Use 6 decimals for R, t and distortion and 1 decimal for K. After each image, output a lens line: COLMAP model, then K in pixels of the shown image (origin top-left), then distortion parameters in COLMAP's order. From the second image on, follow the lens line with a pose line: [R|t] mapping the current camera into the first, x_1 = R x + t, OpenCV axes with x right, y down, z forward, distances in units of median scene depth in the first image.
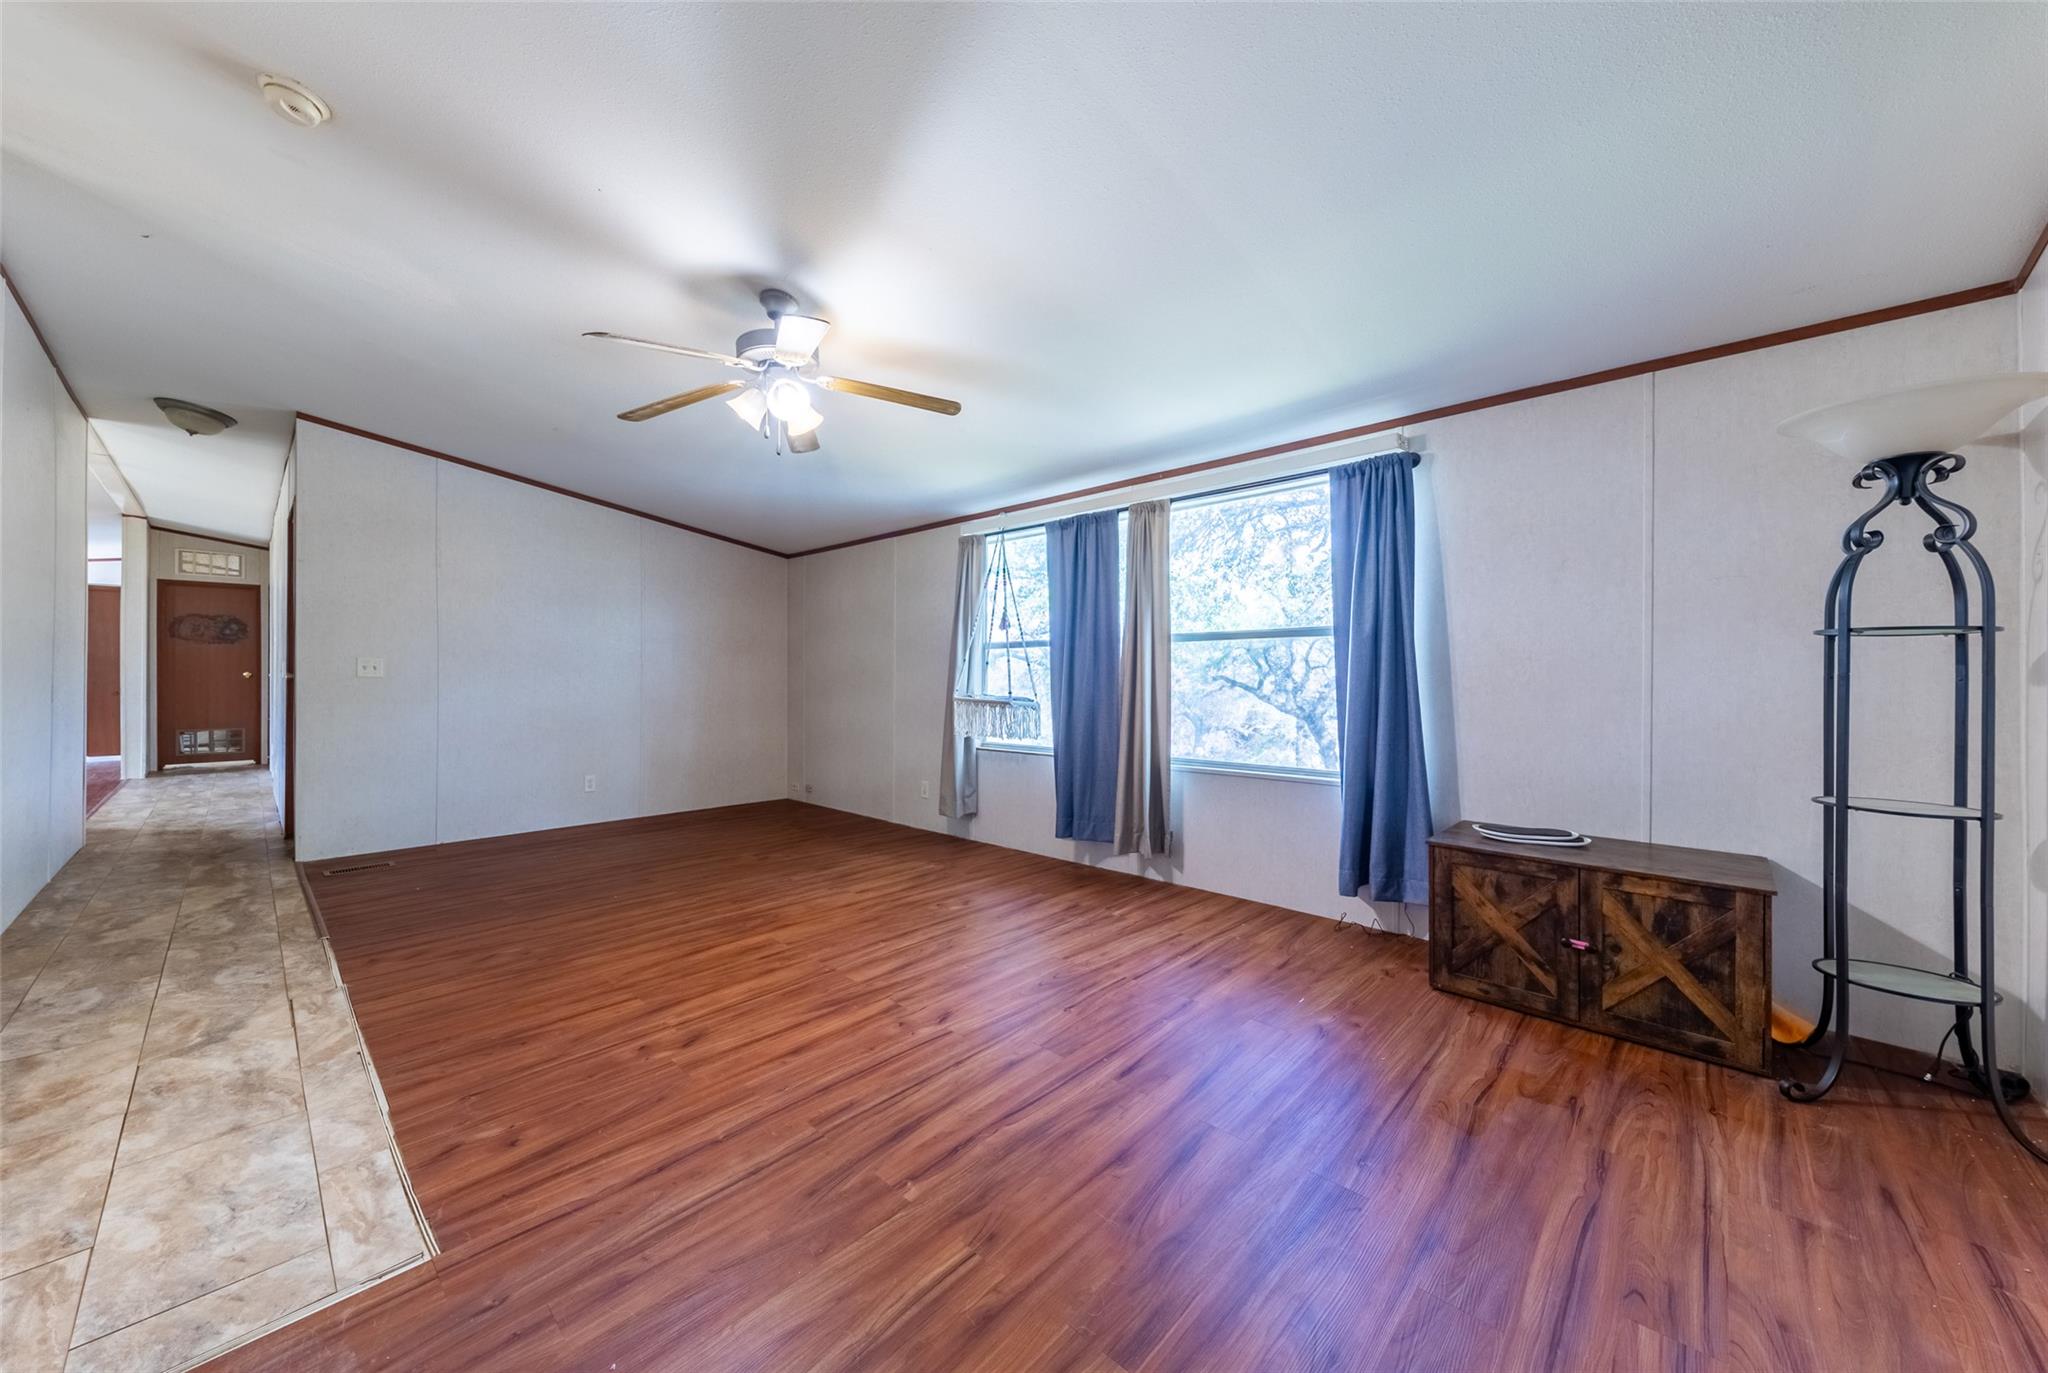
lens RADIAL K [[730.1, 0, 1011.9], [0, 730.1, 679.7], [0, 0, 1]] dist [0.002162, 0.000107]
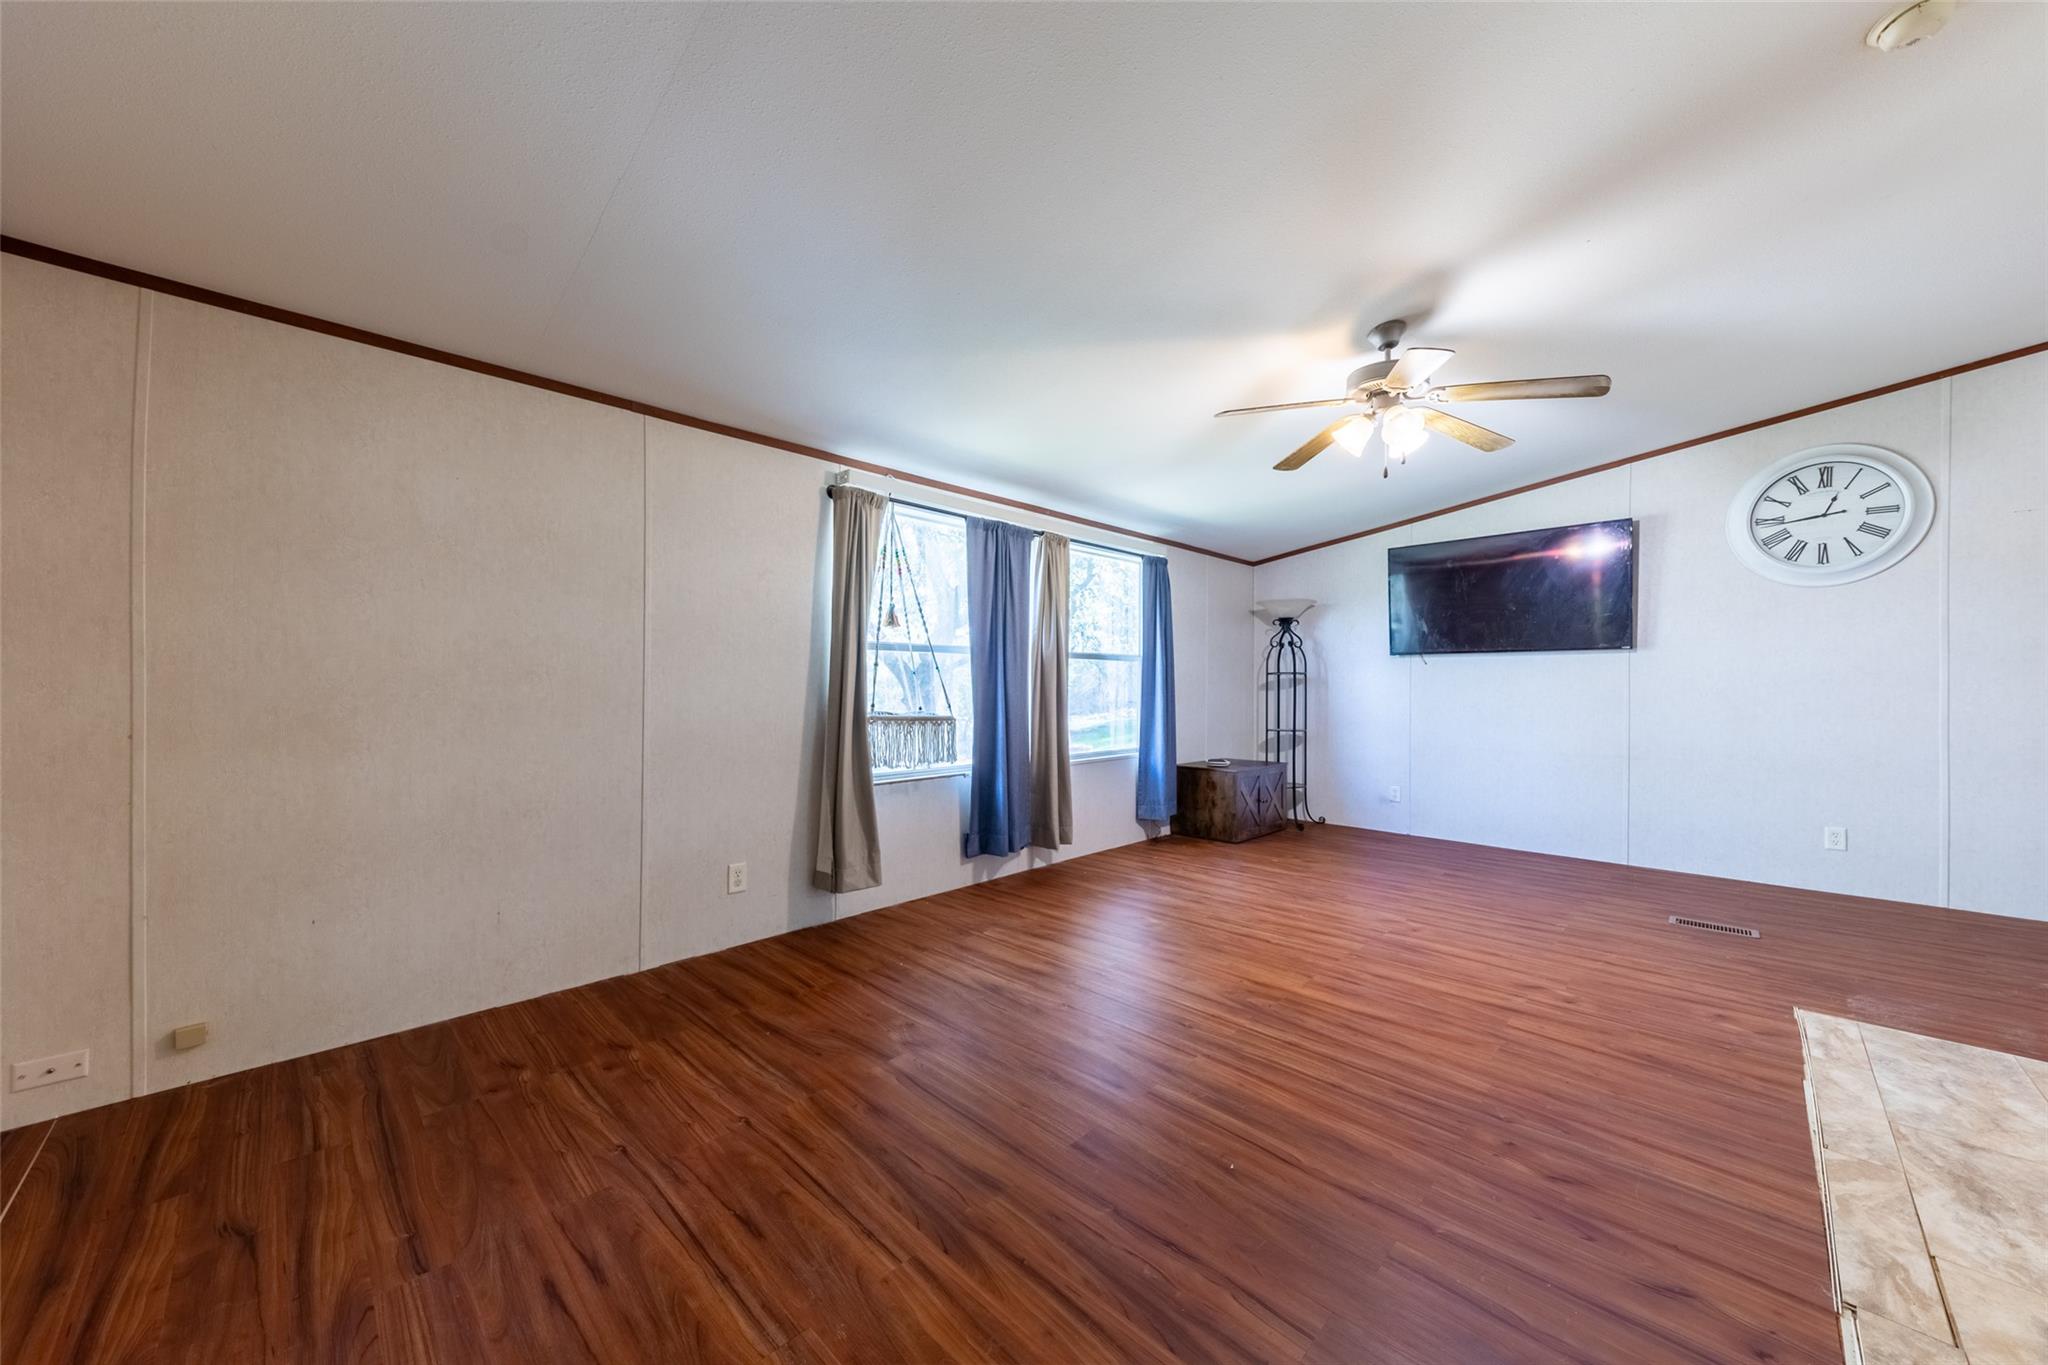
lens RADIAL K [[723.9, 0, 1011.2], [0, 723.9, 684.9], [0, 0, 1]] dist [-0.000025, -0.000526]
pose [[0.038921, -0.000544, 0.999242, -1.318644], [-0.000670, 1.000000, 0.000570, -0.011886], [-0.999242, -0.000692, 0.038921, 1.427709]]
